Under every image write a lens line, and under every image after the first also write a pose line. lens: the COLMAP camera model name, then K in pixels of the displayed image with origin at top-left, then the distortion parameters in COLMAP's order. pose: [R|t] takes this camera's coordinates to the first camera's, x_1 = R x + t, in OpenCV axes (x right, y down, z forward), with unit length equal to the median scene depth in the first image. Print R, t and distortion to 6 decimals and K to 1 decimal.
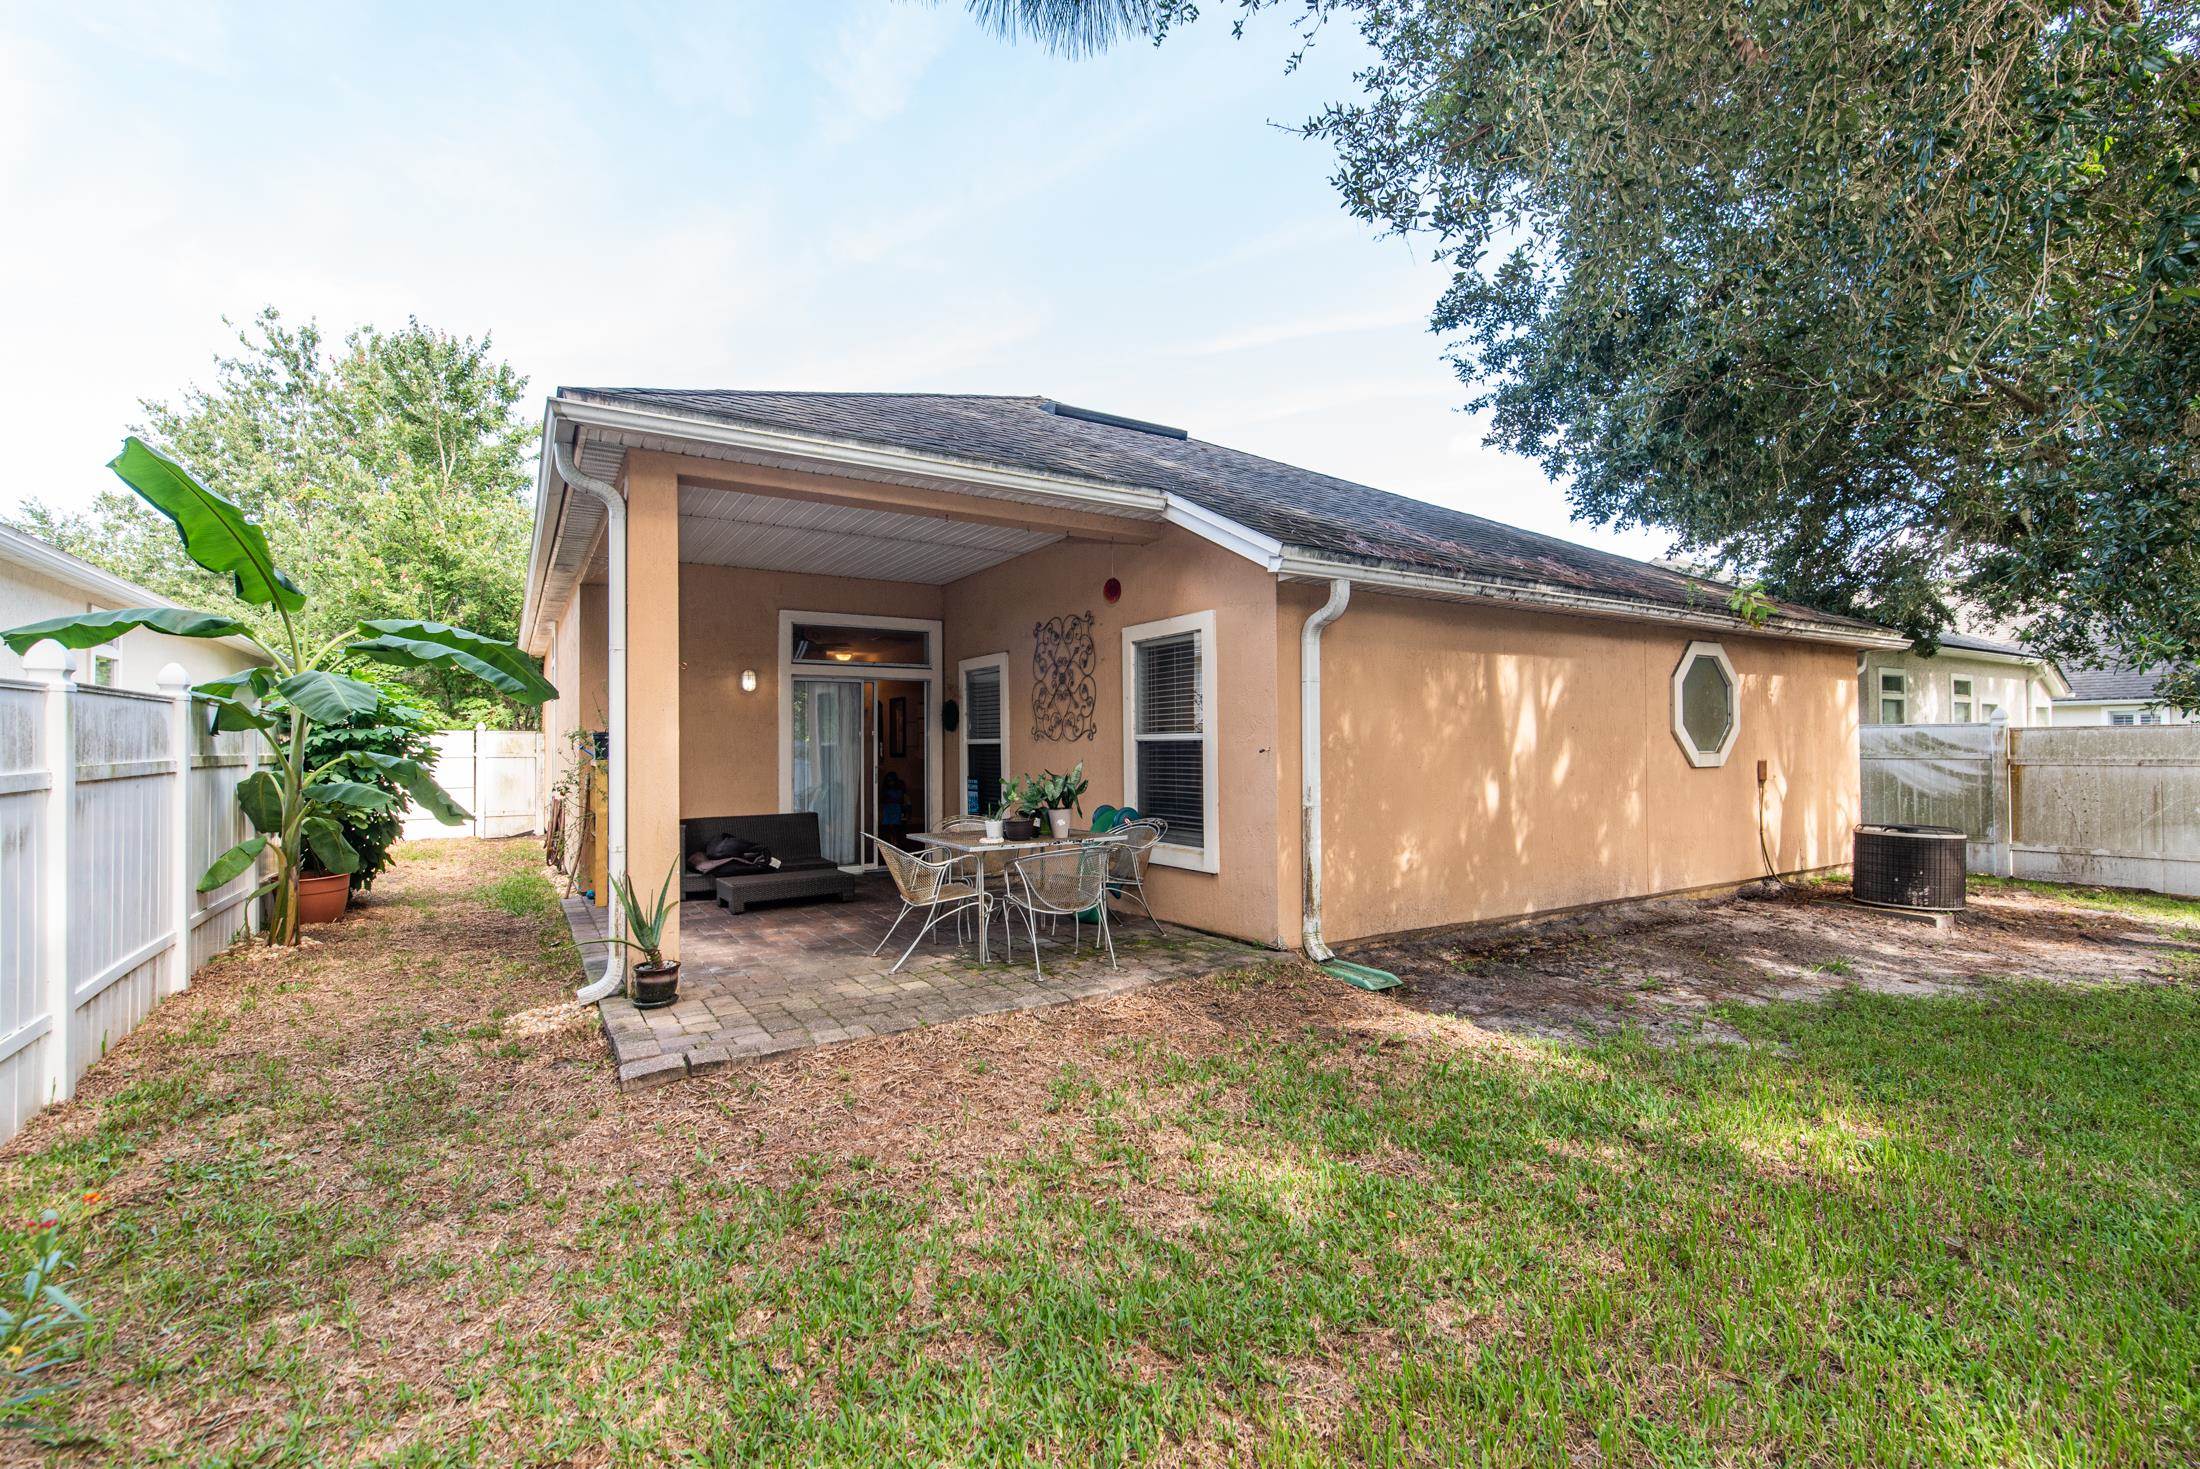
lens RADIAL K [[962.7, 0, 1095.9], [0, 962.7, 742.4], [0, 0, 1]] dist [0.002516, -0.000637]
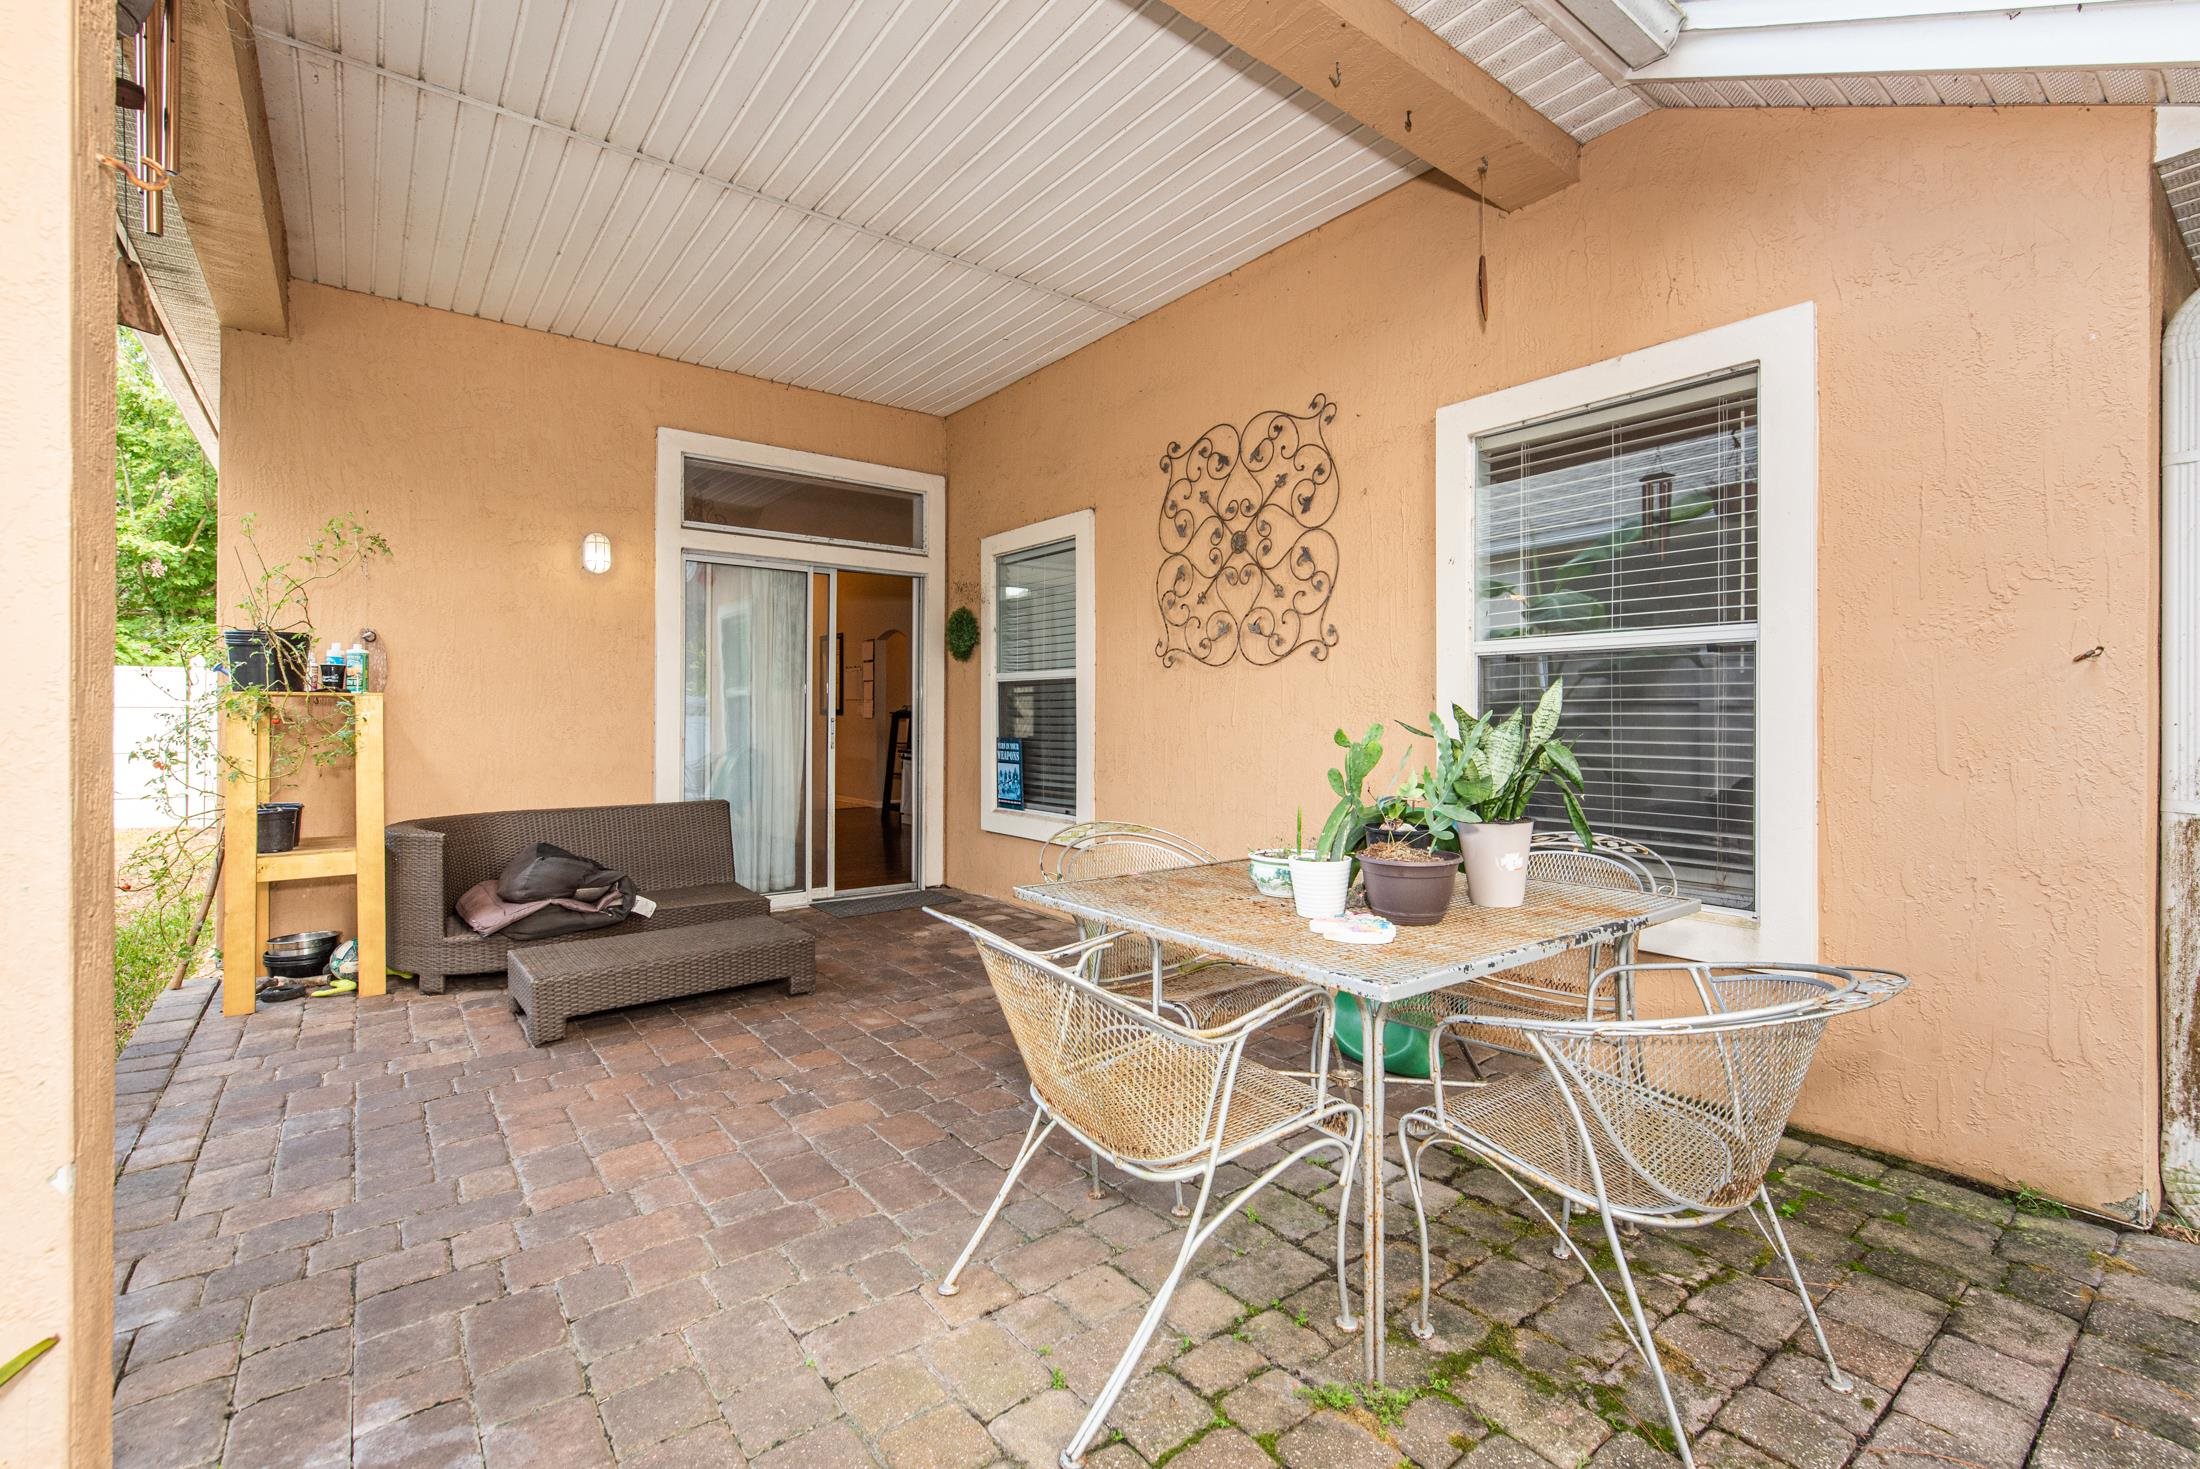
lens RADIAL K [[962.7, 0, 1106.5], [0, 962.7, 724.7], [0, 0, 1]] dist [0.002516, -0.000637]
pose [[0.994166, 0.009402, 0.107455, -0.151282], [-0.010808, 0.999863, 0.012510, 0.022870], [-0.107322, -0.013598, 0.994131, 0.485529]]
